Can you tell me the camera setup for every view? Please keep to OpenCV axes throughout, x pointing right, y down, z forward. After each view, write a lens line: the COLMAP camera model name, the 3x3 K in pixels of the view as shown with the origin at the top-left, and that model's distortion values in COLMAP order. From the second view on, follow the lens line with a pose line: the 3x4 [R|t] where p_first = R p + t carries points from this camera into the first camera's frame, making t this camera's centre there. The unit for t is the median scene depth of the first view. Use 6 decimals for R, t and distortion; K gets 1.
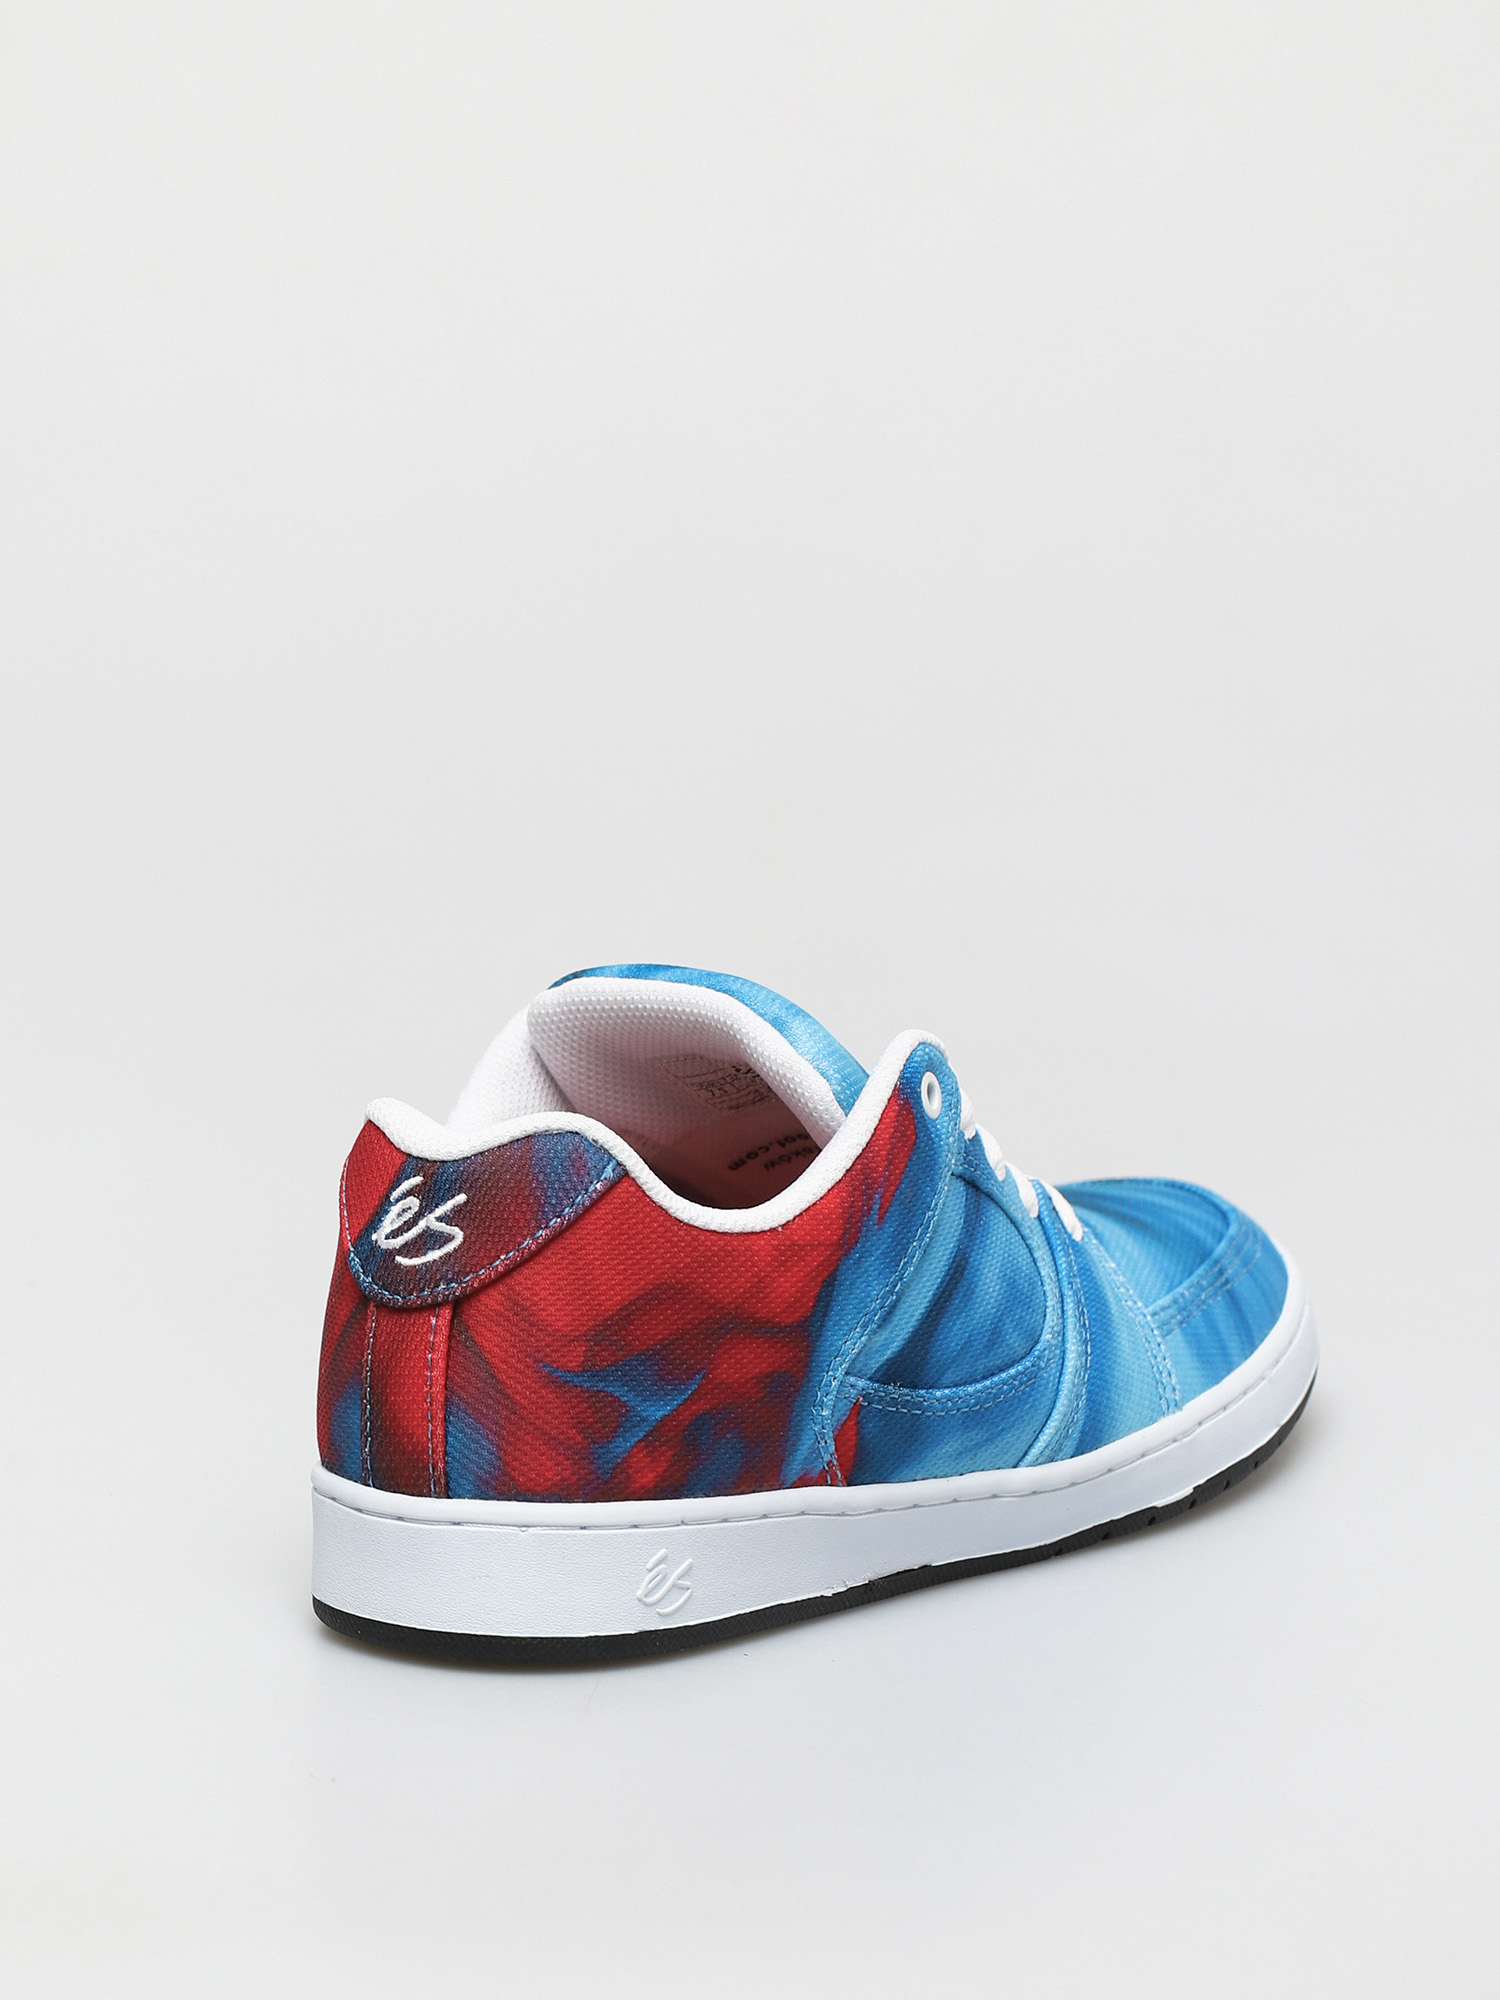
lens RADIAL K [[6992.6, 0, 750.0], [0, 6992.6, 1000.0], [0, 0, 1]] dist [-0.077543, 1.926021]
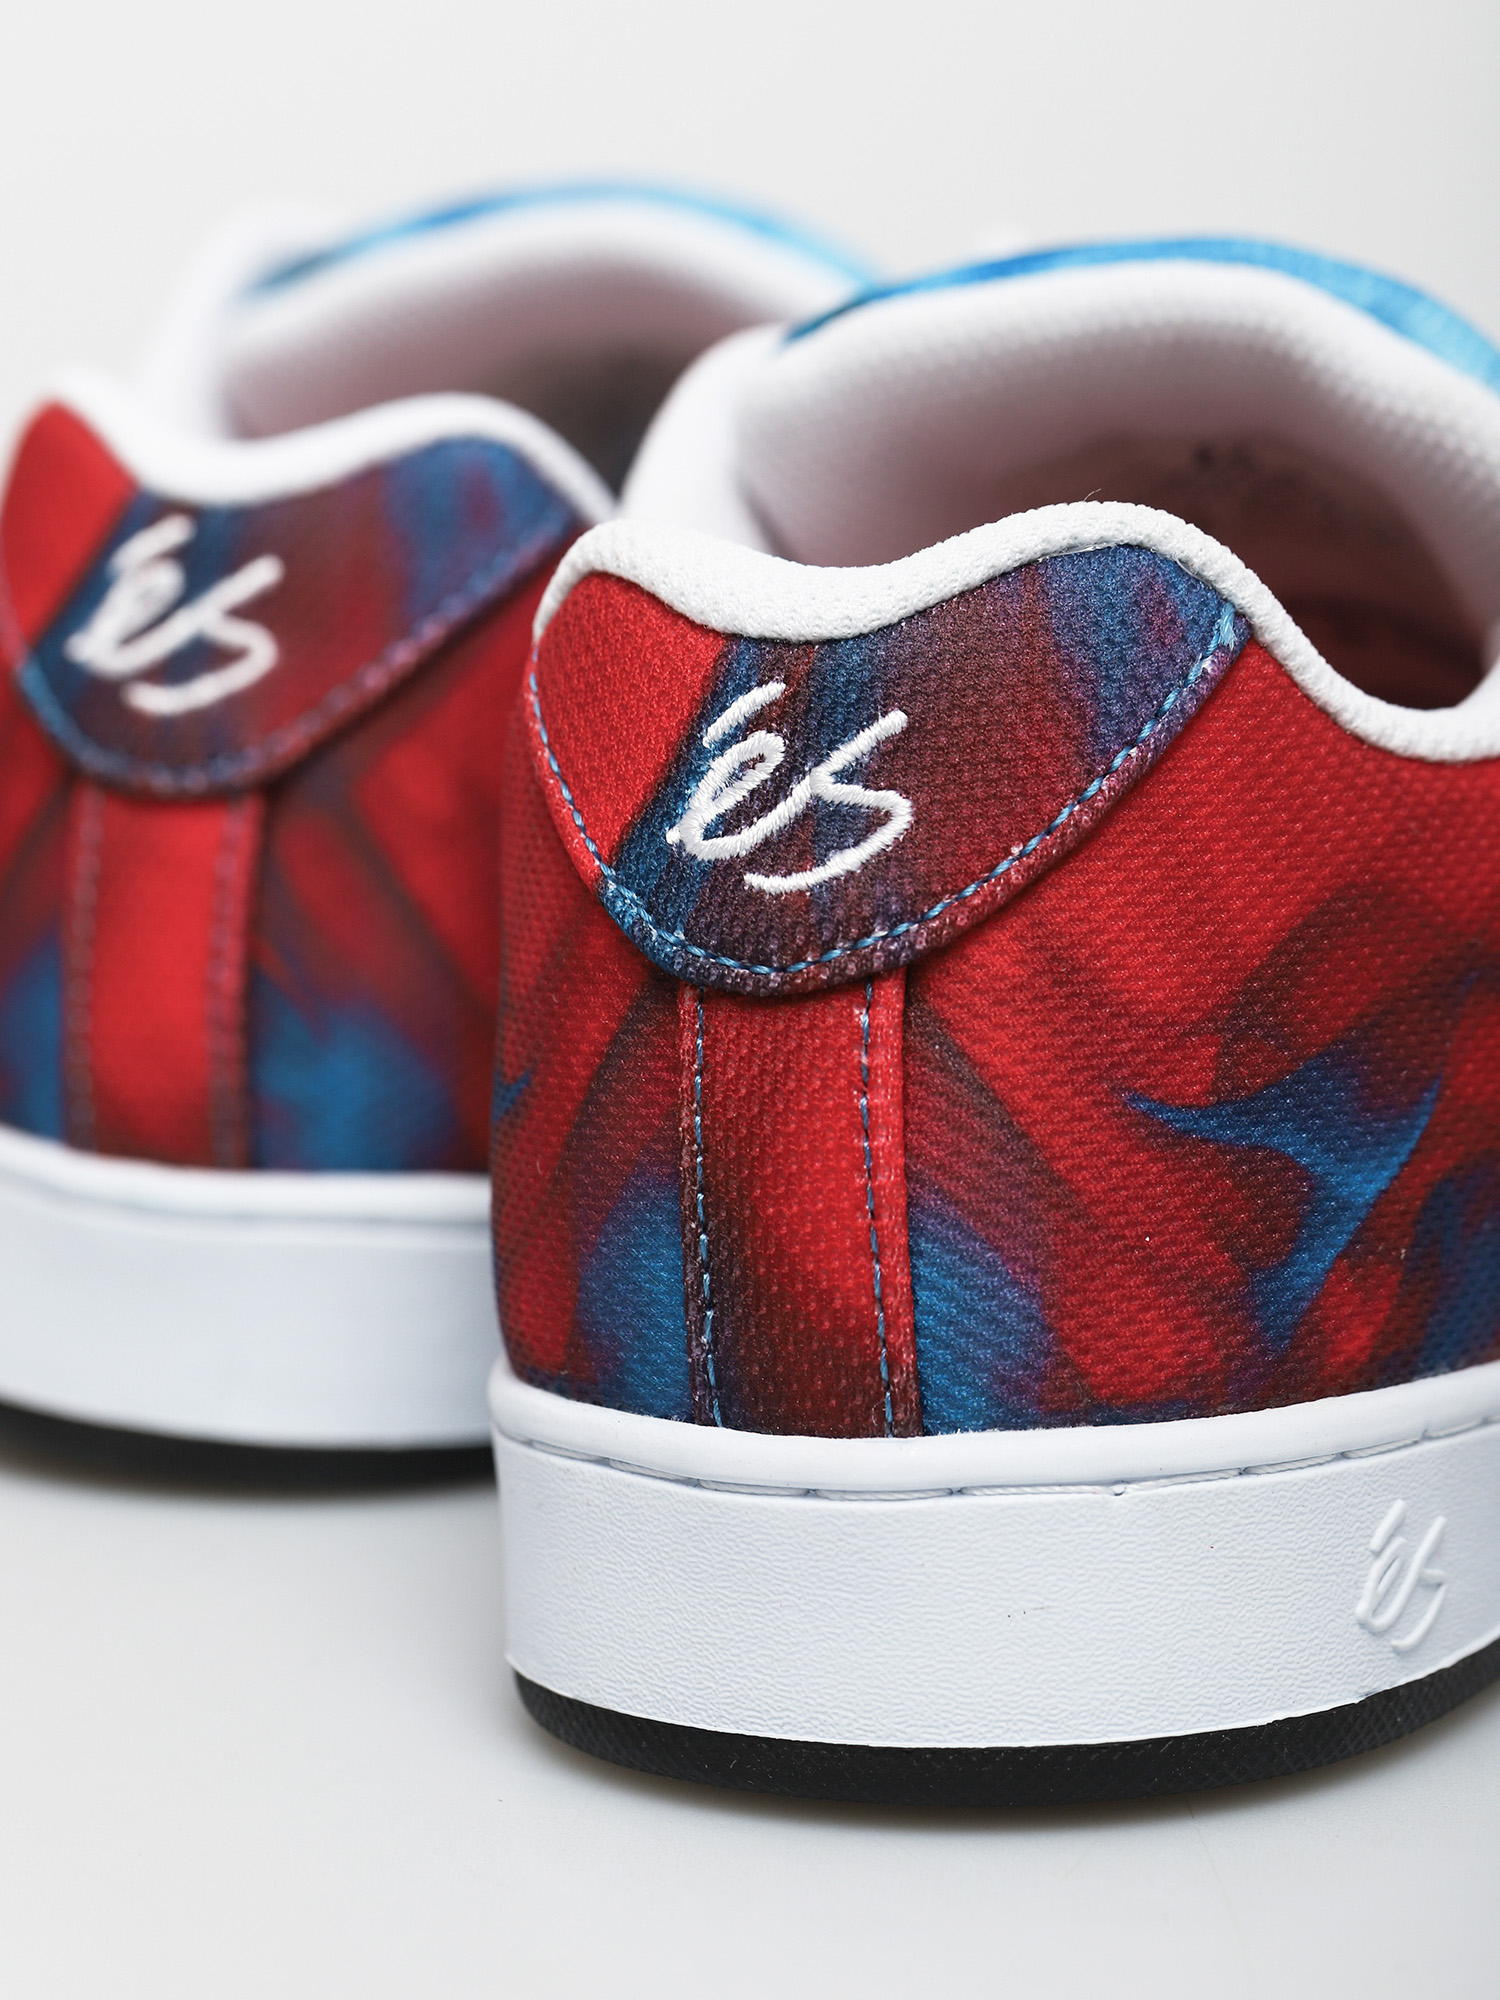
lens RADIAL K [[6992.6, 0, 750.0], [0, 6992.6, 1000.0], [0, 0, 1]] dist [-0.077543, 1.926021]
pose [[0.982820, -0.089604, 0.161357, -0.118929], [0.085025, 0.995761, 0.035072, 0.029507], [-0.163816, -0.020750, 0.986273, 0.585768]]
